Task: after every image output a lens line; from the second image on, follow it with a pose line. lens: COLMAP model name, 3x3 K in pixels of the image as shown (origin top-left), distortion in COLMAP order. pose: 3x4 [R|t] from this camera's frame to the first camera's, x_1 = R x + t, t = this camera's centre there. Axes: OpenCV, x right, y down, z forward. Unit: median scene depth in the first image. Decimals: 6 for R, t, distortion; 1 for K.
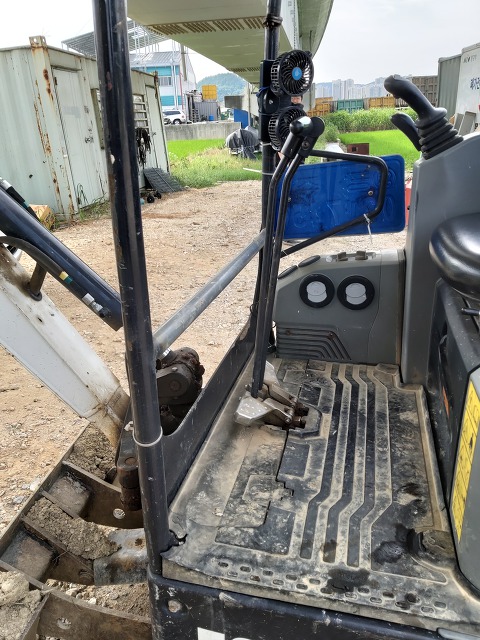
lens RADIAL K [[504.4, 0, 240.0], [0, 504.4, 320.0], [0, 0, 1]] dist [0.056359, -0.089261]
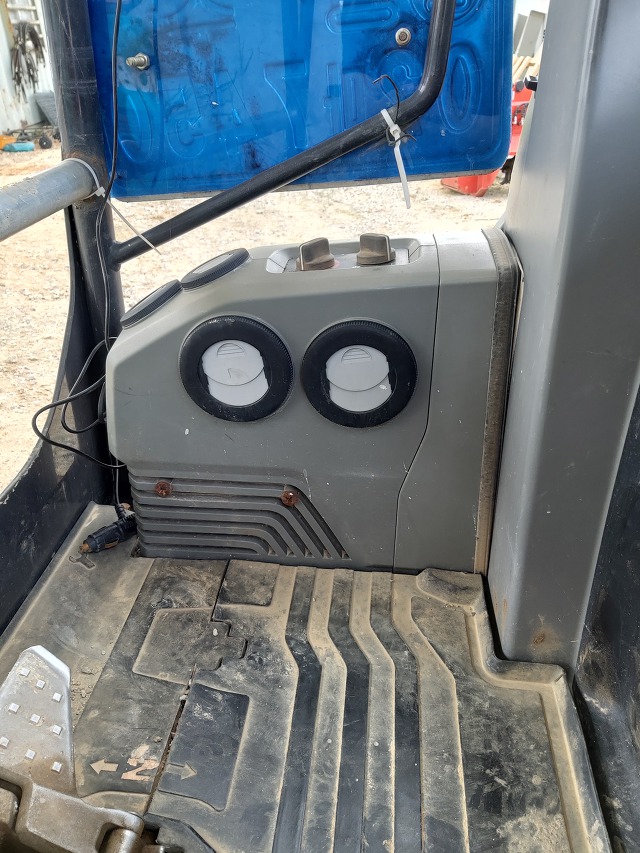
lens RADIAL K [[686.1, 0, 295.6], [0, 686.1, 445.1], [0, 0, 1]] dist [0.001532, -0.010480]
pose [[0.993257, -0.044121, 0.107211, 0.138435], [0.025244, 0.984872, 0.171436, -0.081597], [-0.113153, -0.167573, 0.979344, 0.563755]]
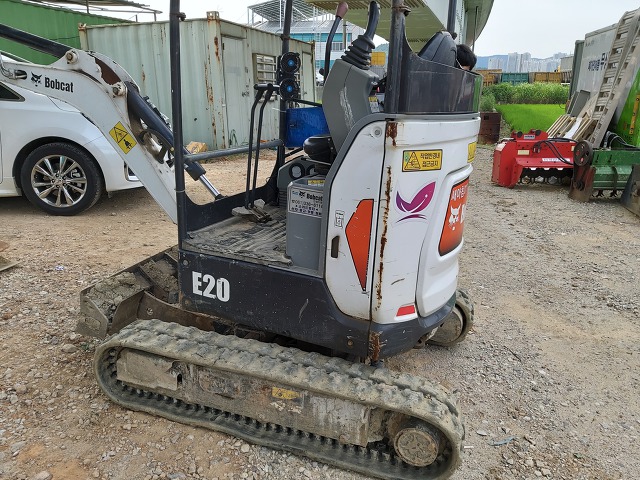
lens RADIAL K [[504.4, 0, 320.0], [0, 504.4, 240.0], [0, 0, 1]] dist [0.056359, -0.089261]
pose [[0.984199, 0.103559, -0.143625, 0.538882], [-0.114106, 0.991191, -0.067229, 0.321454], [0.135398, 0.082555, 0.987346, -0.874187]]
